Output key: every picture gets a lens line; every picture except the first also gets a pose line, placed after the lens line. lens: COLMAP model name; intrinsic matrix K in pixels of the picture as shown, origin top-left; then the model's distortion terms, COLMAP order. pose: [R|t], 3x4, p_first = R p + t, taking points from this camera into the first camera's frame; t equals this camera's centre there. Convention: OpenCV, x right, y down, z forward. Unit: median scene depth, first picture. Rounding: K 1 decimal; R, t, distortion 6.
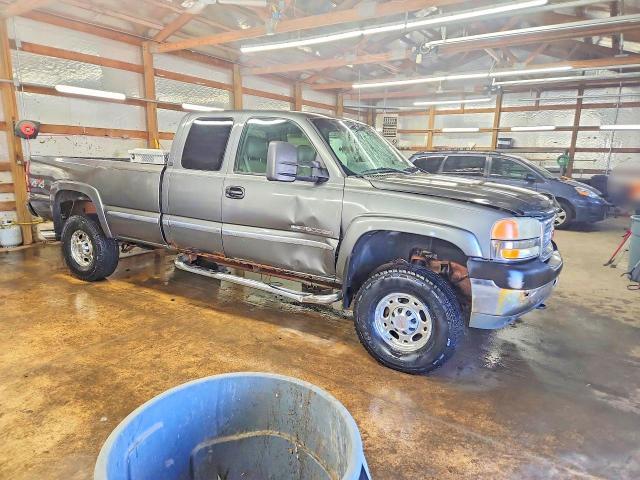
lens RADIAL K [[495.9, 0, 322.6], [0, 495.9, 241.8], [0, 0, 1]] dist [-0.002330, 0.032517]
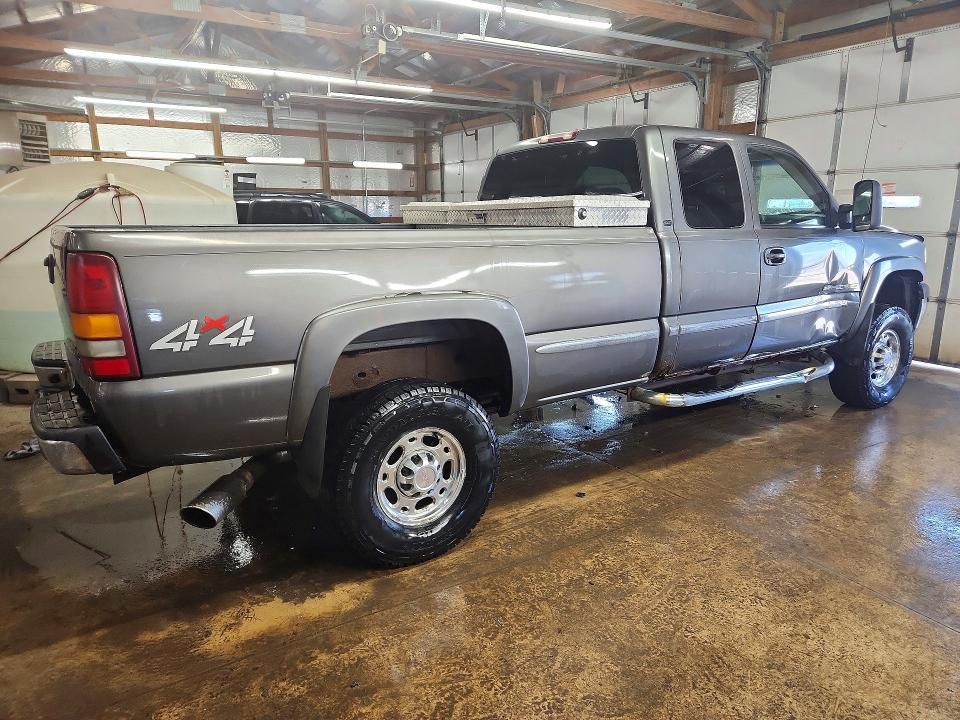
lens RADIAL K [[746.2, 0, 484.6], [0, 746.2, 359.7], [0, 0, 1]] dist [0.084158, 0.002915]
pose [[0.304270, -0.212670, 0.928542, -0.860791], [0.178945, 0.970167, 0.163566, -0.135817], [-0.935627, 0.116390, 0.333249, 0.695830]]
